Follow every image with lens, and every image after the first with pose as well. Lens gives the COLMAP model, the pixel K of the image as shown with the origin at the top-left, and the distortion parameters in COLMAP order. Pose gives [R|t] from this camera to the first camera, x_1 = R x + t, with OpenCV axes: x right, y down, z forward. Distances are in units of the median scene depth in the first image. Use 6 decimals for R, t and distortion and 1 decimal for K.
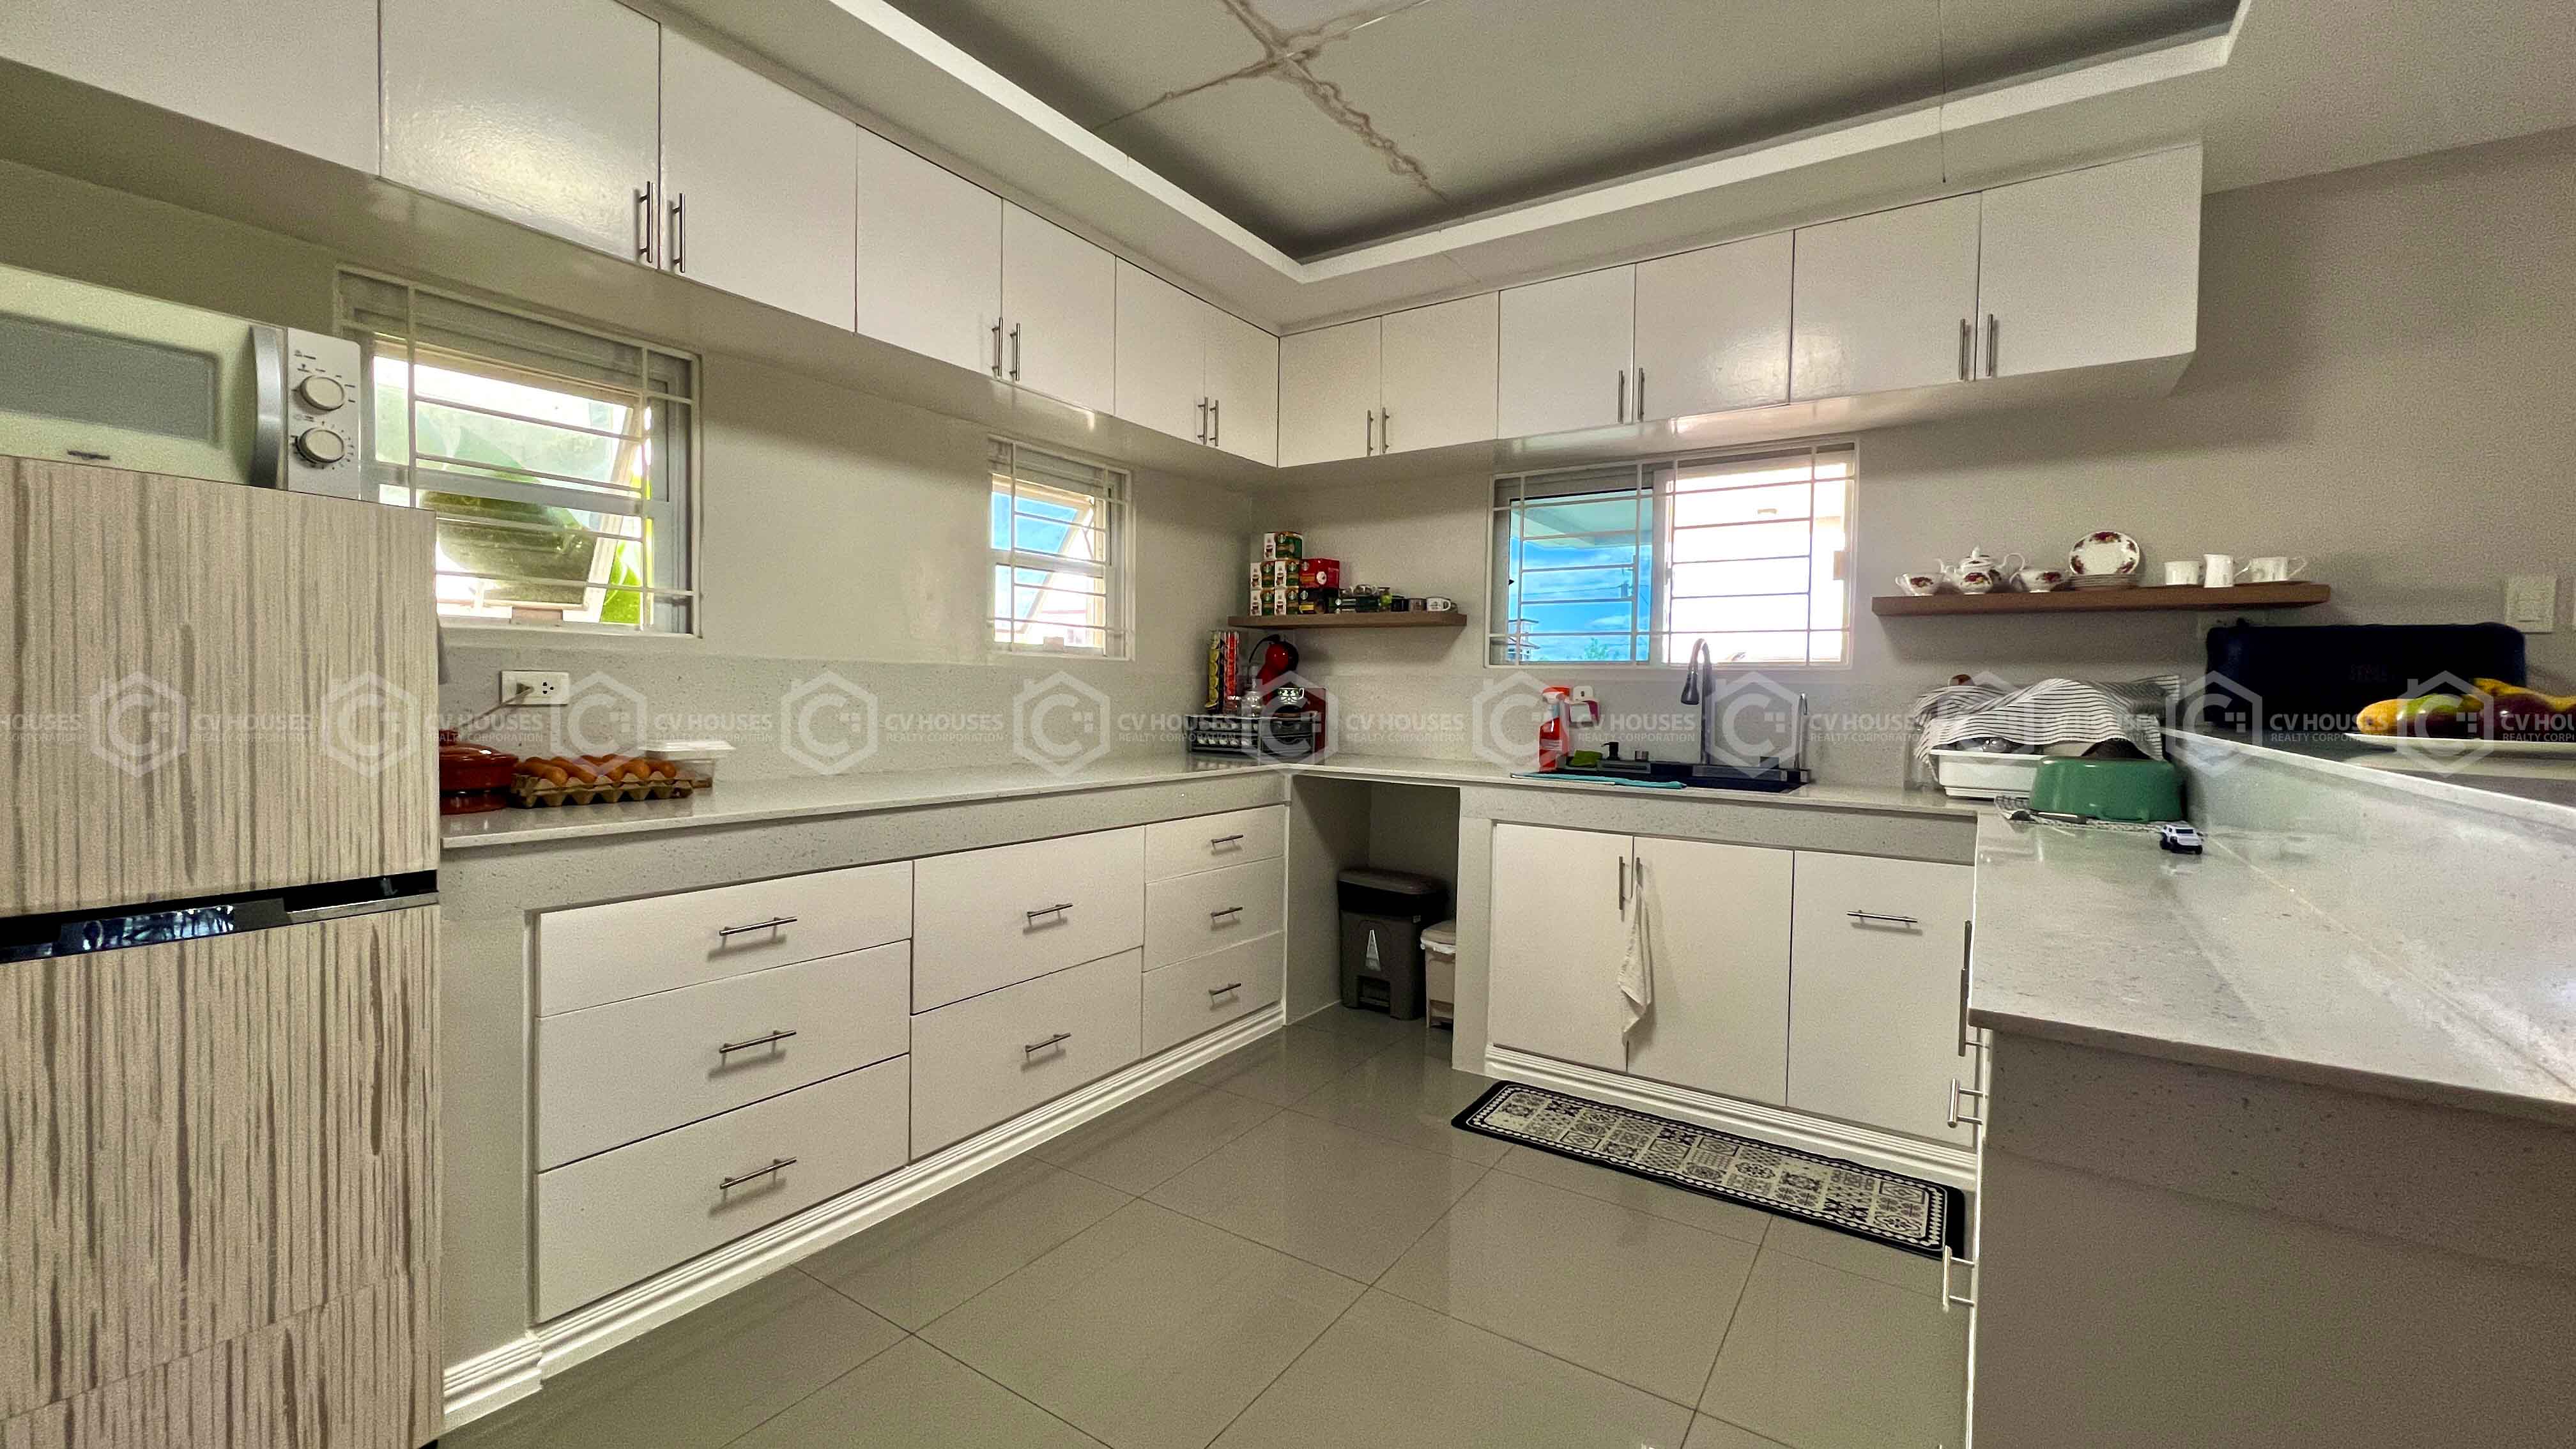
lens RADIAL K [[1040.5, 0, 1288.0], [0, 1040.5, 724.5], [0, 0, 1]] dist [0.000156, 0.000068]
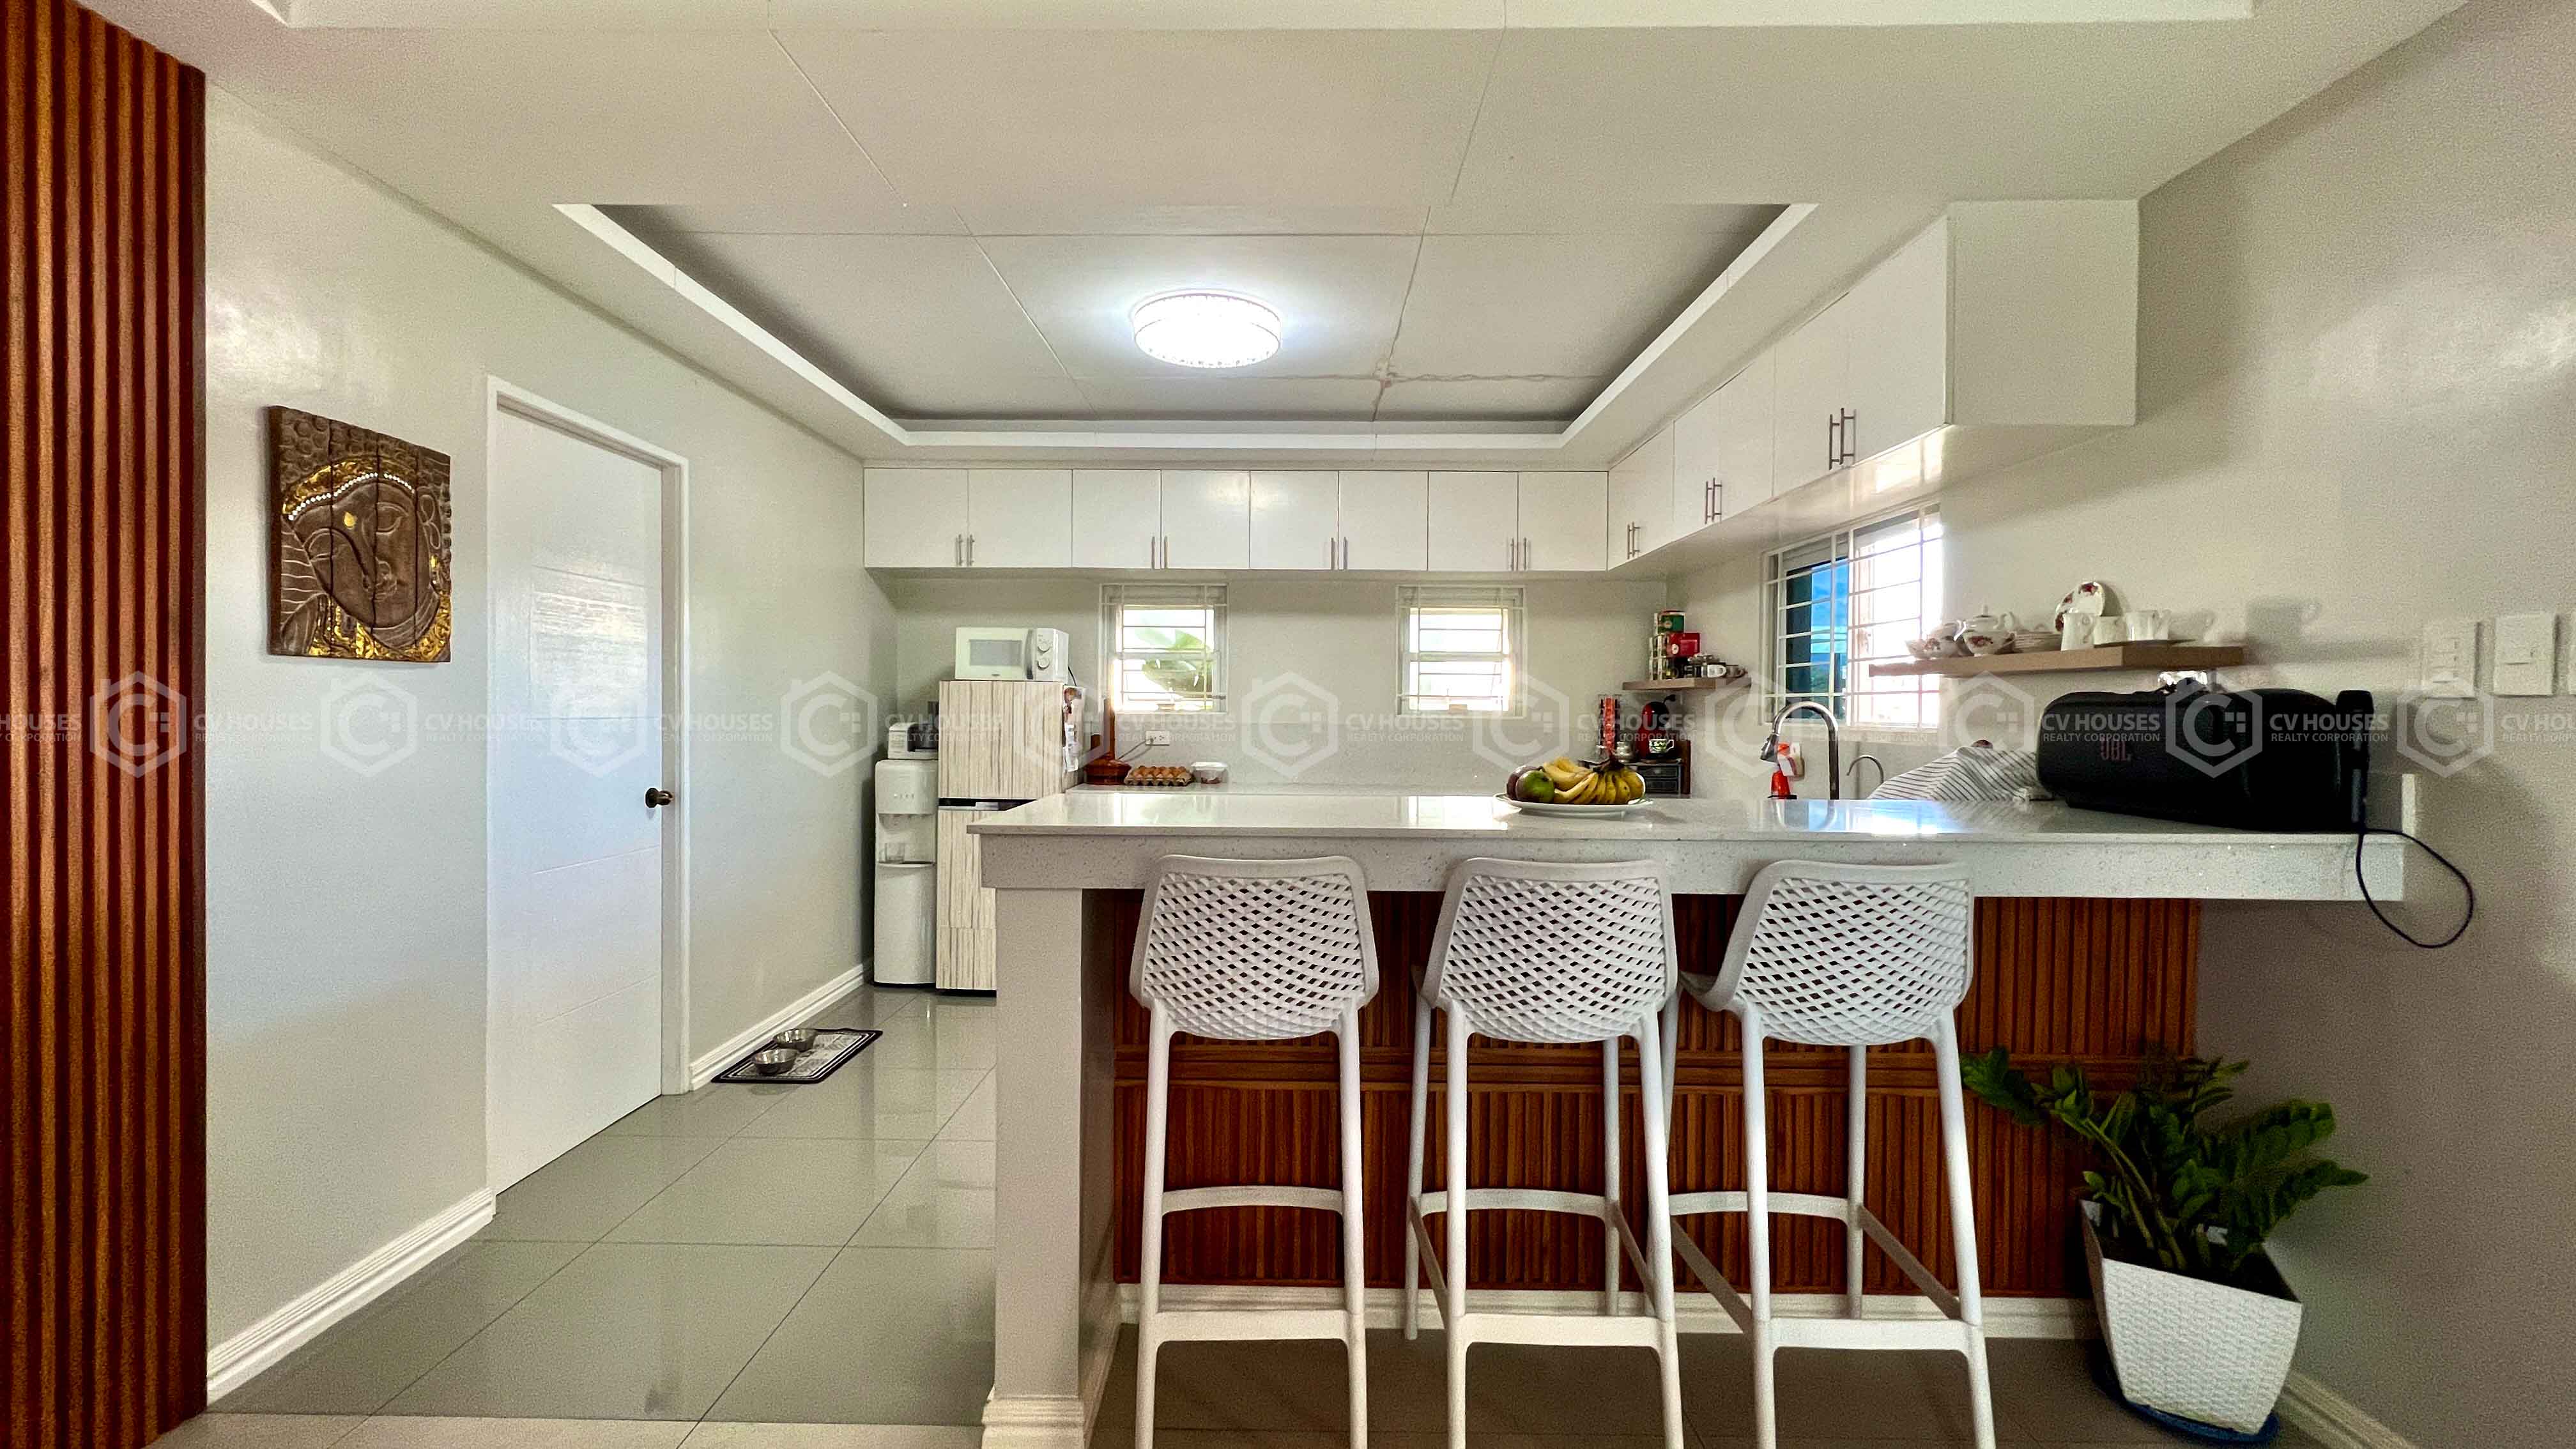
lens RADIAL K [[1040.5, 0, 1288.0], [0, 1040.5, 724.5], [0, 0, 1]] dist [0.000156, 0.000068]
pose [[0.544696, 0.004567, -0.838621, 1.008938], [-0.027301, 0.999552, -0.012288, -0.030841], [0.838189, 0.029588, 0.544576, -0.045464]]
